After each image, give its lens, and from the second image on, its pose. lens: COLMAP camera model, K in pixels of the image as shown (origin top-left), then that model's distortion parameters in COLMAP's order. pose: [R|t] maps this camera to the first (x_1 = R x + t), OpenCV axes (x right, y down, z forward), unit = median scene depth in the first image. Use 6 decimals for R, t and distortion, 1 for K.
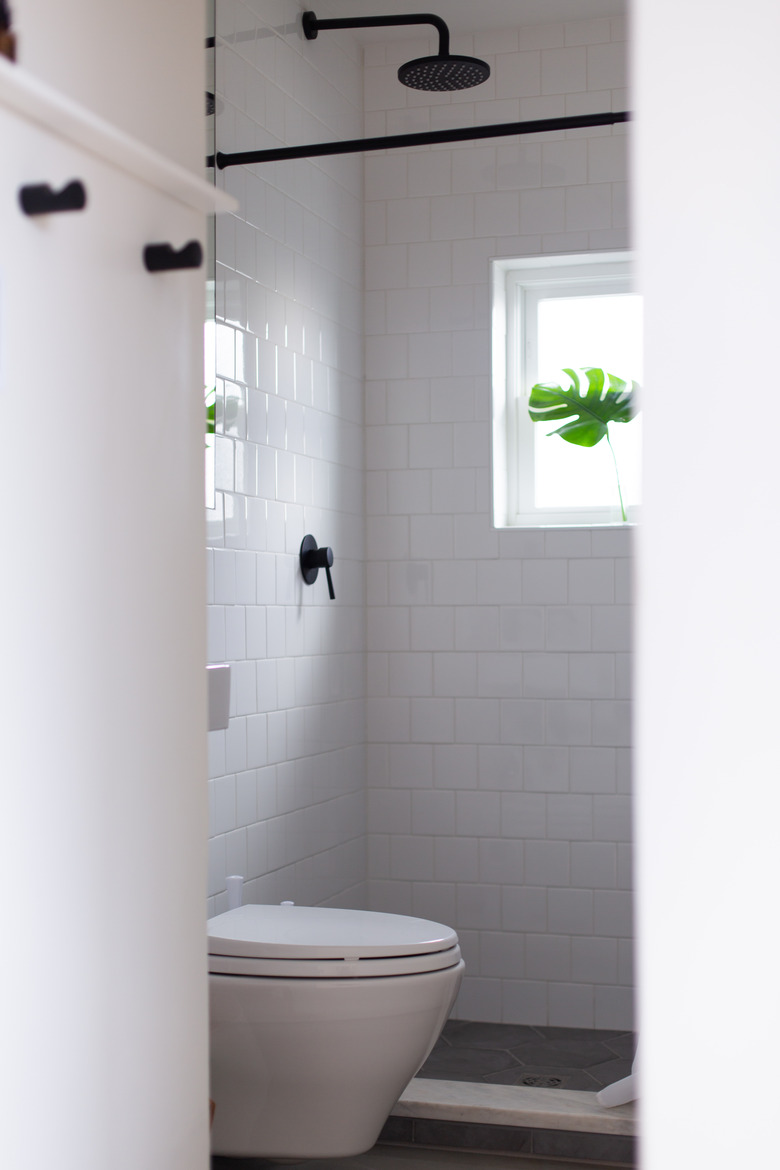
lens RADIAL K [[1689.9, 0, 390.0], [0, 1689.9, 585.0], [0, 0, 1]] dist [-0.008172, -0.025689]
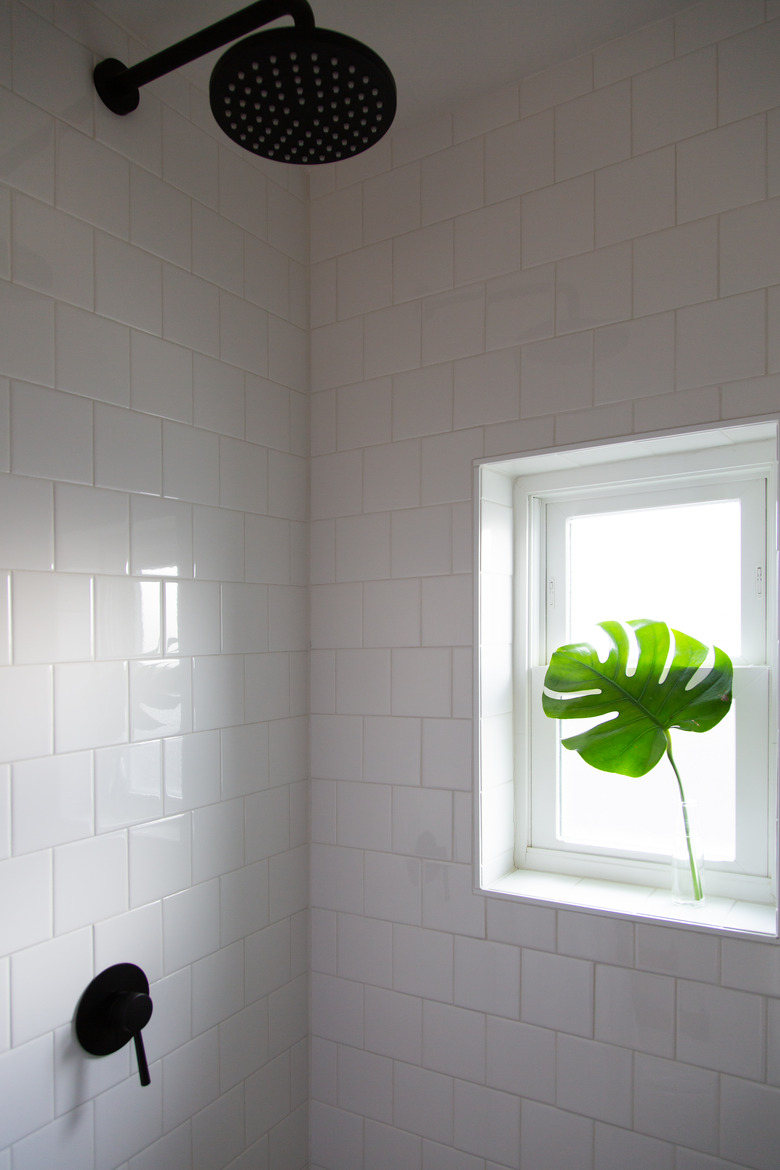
lens RADIAL K [[785.6, 0, 388.0], [0, 785.6, 656.8], [0, 0, 1]] dist [0.032136, 0.001466]
pose [[0.959055, -0.007684, -0.283115, 0.110777], [0.022253, 0.998586, 0.048282, -0.133625], [0.282344, -0.052606, 0.957870, 0.696326]]
